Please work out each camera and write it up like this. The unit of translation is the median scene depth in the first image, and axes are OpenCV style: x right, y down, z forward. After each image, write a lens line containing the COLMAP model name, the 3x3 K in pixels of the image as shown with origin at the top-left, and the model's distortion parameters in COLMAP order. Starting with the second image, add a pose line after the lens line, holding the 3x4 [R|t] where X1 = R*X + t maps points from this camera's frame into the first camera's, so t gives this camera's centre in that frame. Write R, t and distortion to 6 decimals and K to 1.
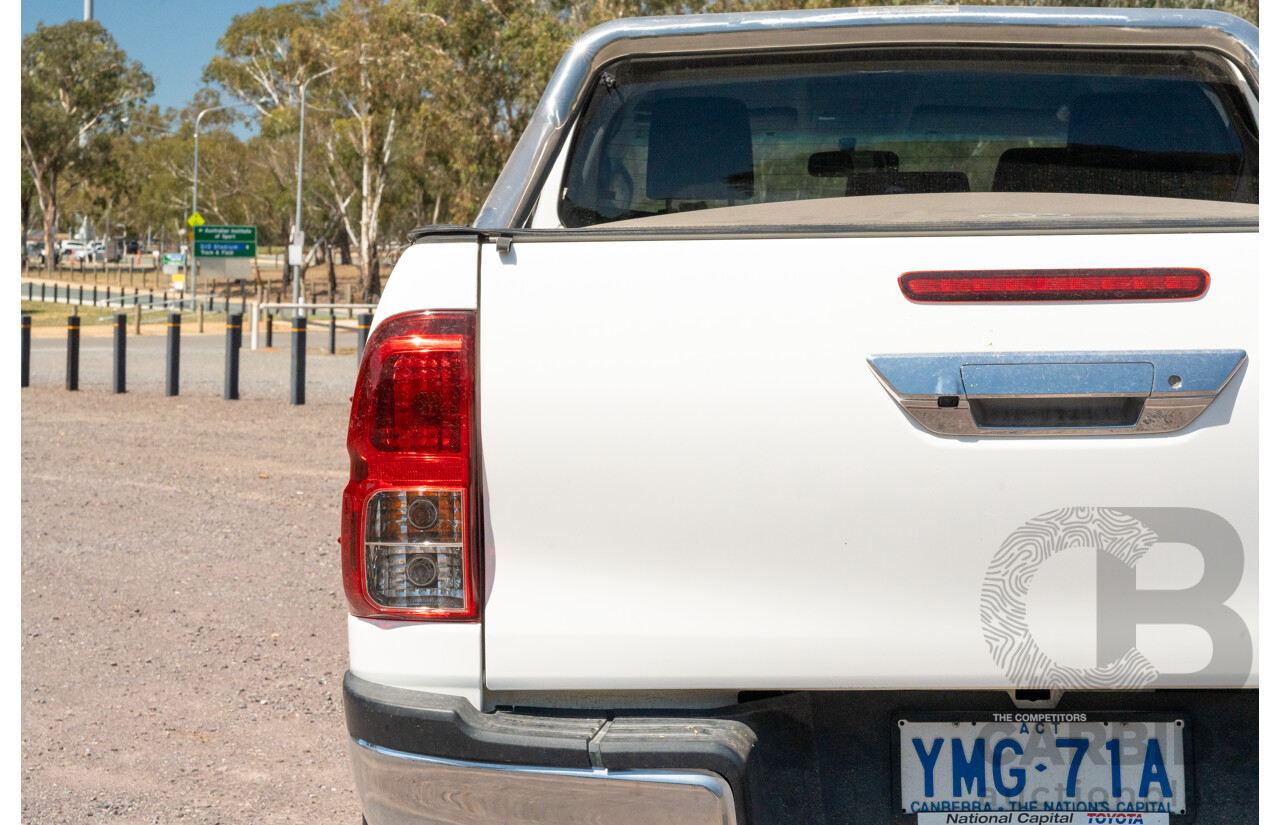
lens RADIAL K [[2434.6, 0, 645.7], [0, 2434.6, 409.7], [0, 0, 1]] dist [0.042093, 0.000000]
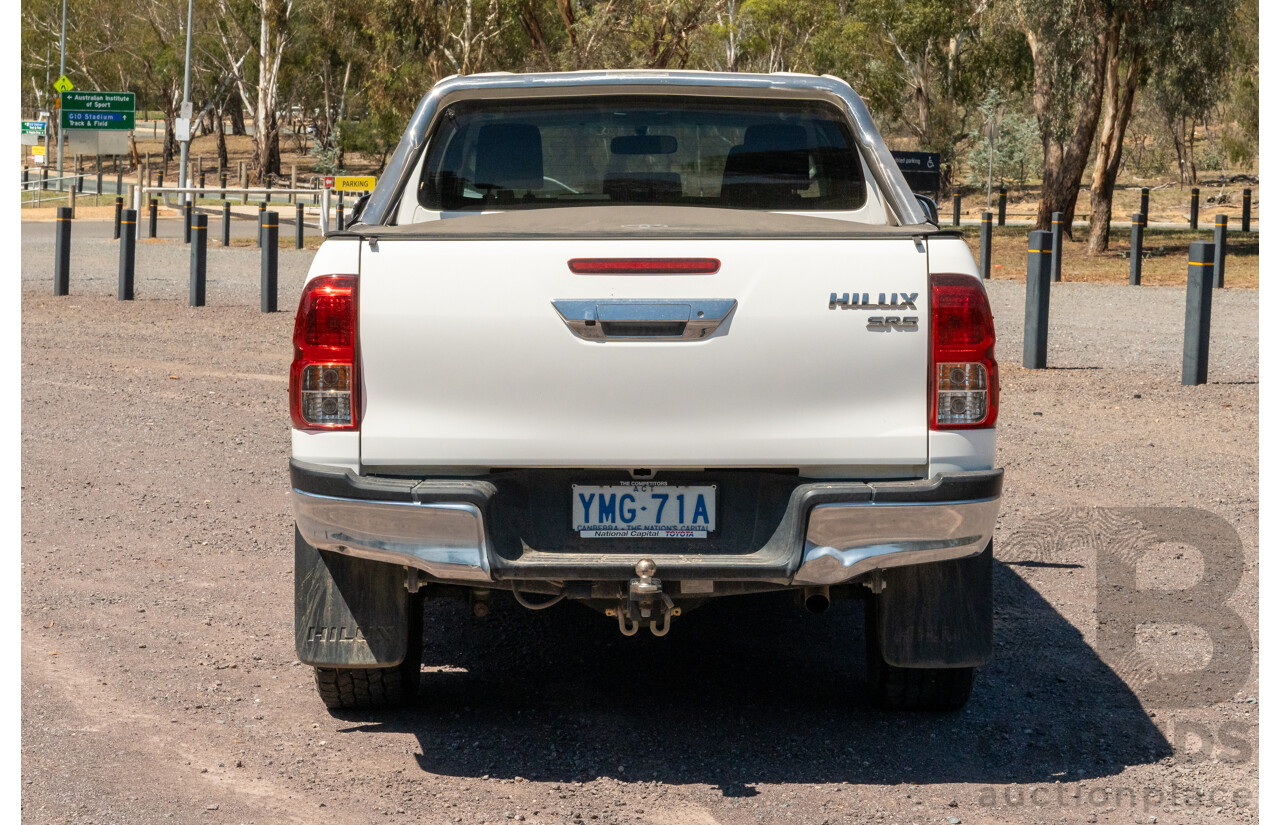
lens RADIAL K [[2874.5, 0, 652.5], [0, 2874.5, 320.3], [0, 0, 1]] dist [0.041654, 0.000000]
pose [[0.999744, 0.009657, 0.020443, 0.120852], [-0.009712, 0.999950, 0.002581, -0.011704], [-0.020417, -0.002779, 0.999788, -1.330881]]
